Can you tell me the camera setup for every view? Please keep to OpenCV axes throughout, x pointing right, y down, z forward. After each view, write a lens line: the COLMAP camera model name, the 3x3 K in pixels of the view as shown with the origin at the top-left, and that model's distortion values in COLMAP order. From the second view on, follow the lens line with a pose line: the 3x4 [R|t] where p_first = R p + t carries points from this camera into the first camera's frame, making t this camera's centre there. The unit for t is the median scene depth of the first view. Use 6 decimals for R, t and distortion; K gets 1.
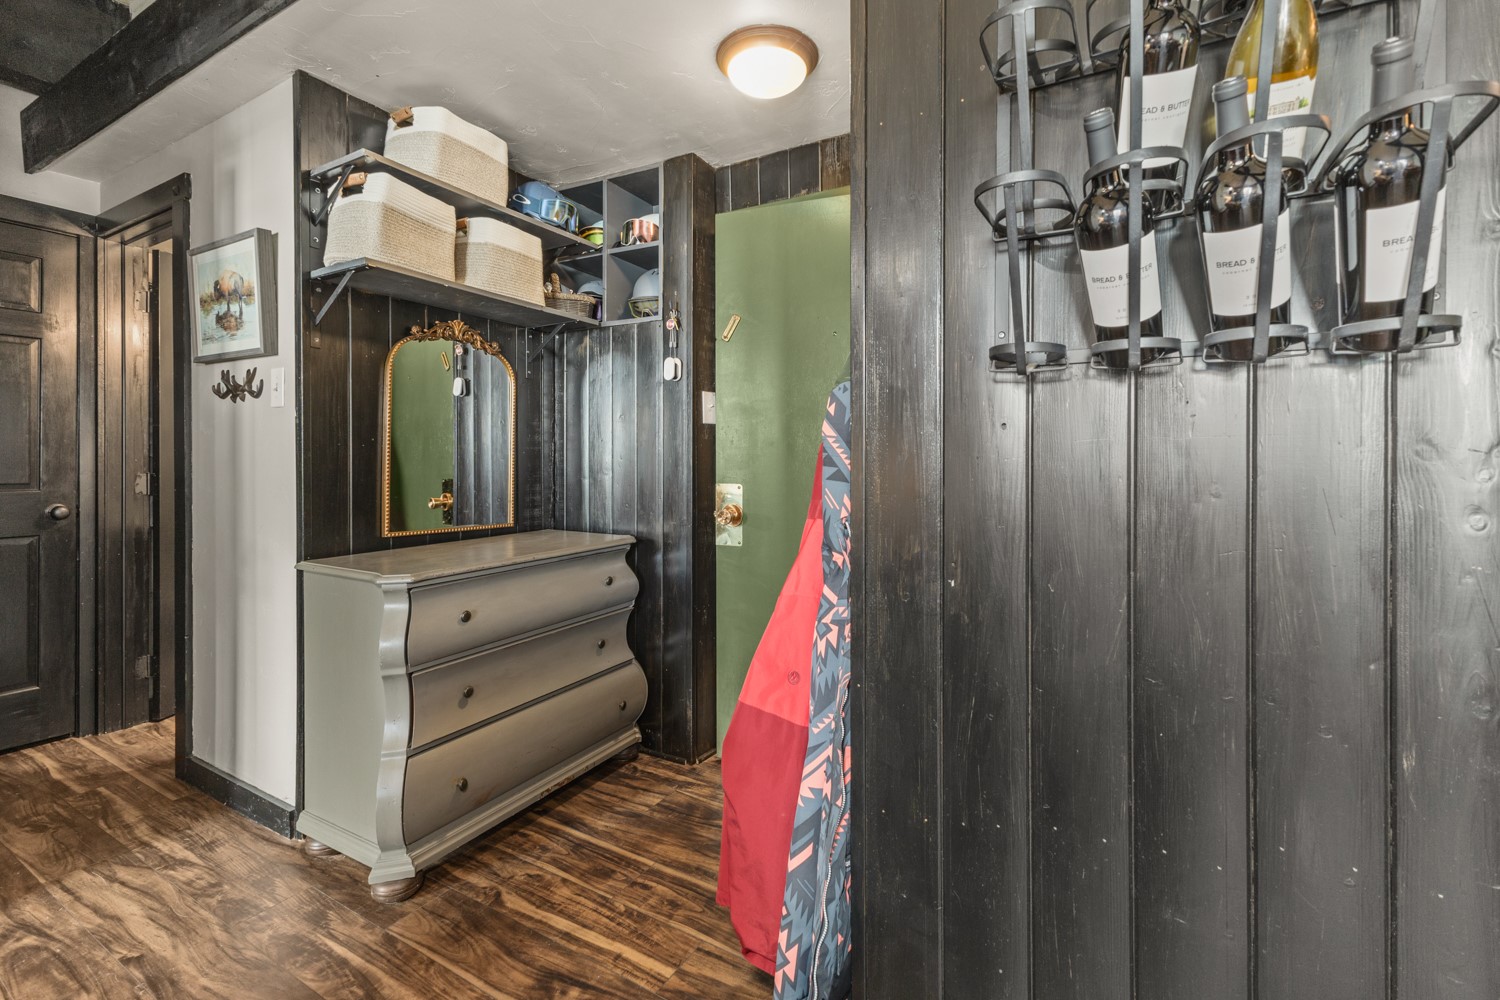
lens RADIAL K [[659.5, 0, 740.3], [0, 659.5, 464.9], [0, 0, 1]] dist [0.018007, -0.005014]
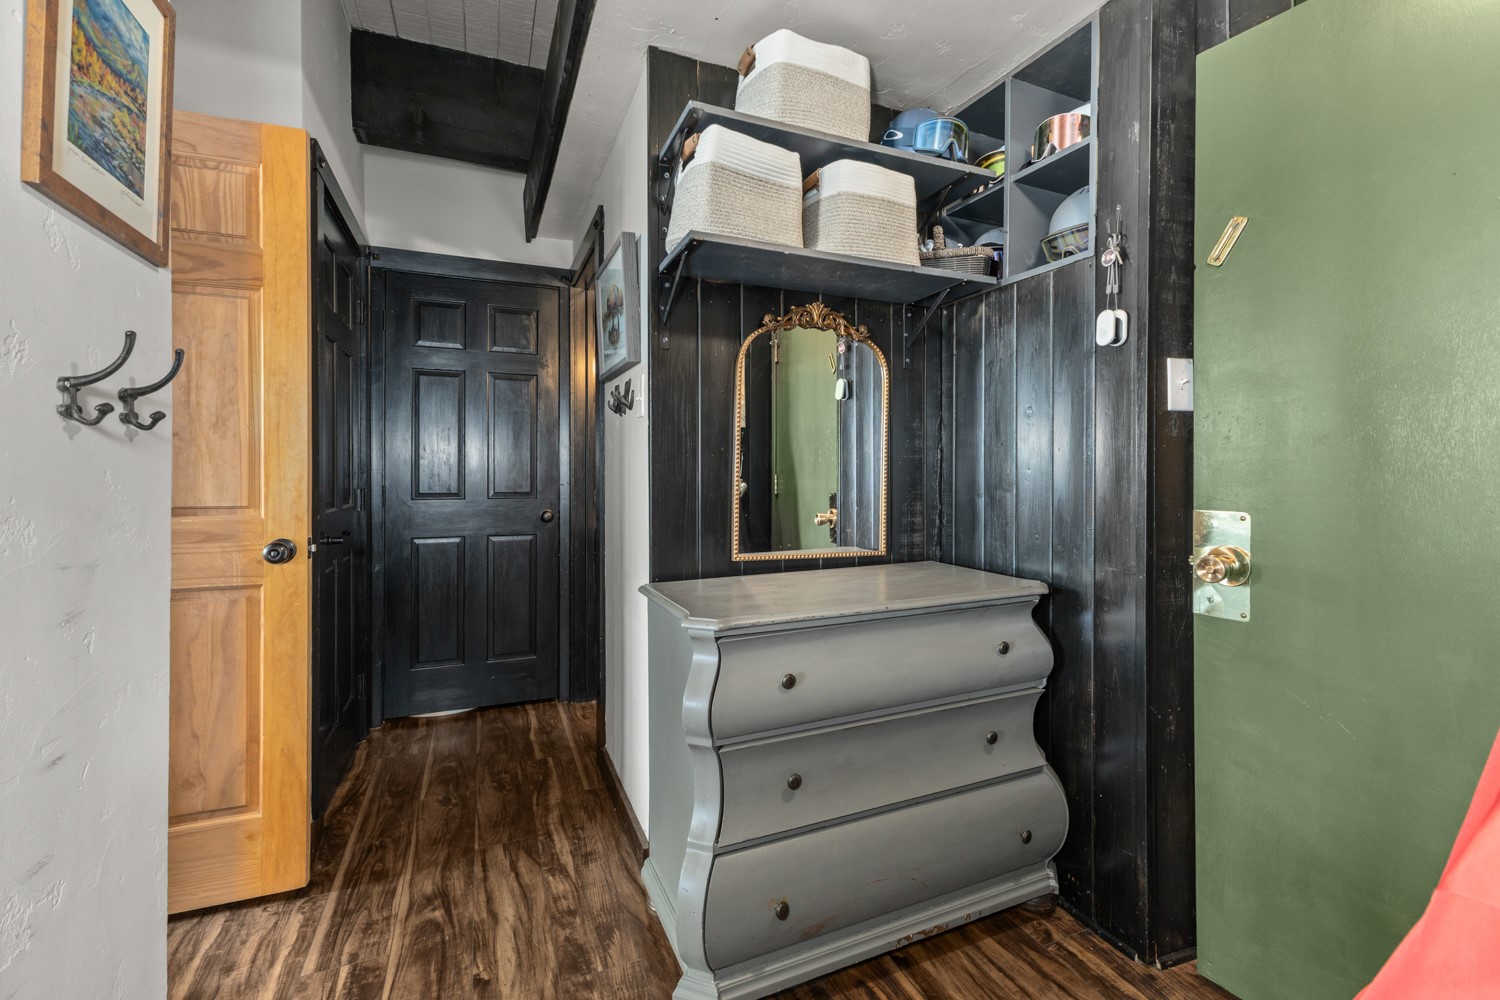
lens RADIAL K [[659.5, 0, 752.6], [0, 659.5, 480.0], [0, 0, 1]] dist [0.018007, -0.005014]
pose [[0.814302, 0.002981, -0.580434, -0.012200], [-0.000802, 0.999992, 0.004011, -0.000281], [0.580441, -0.002800, 0.814297, 0.262719]]
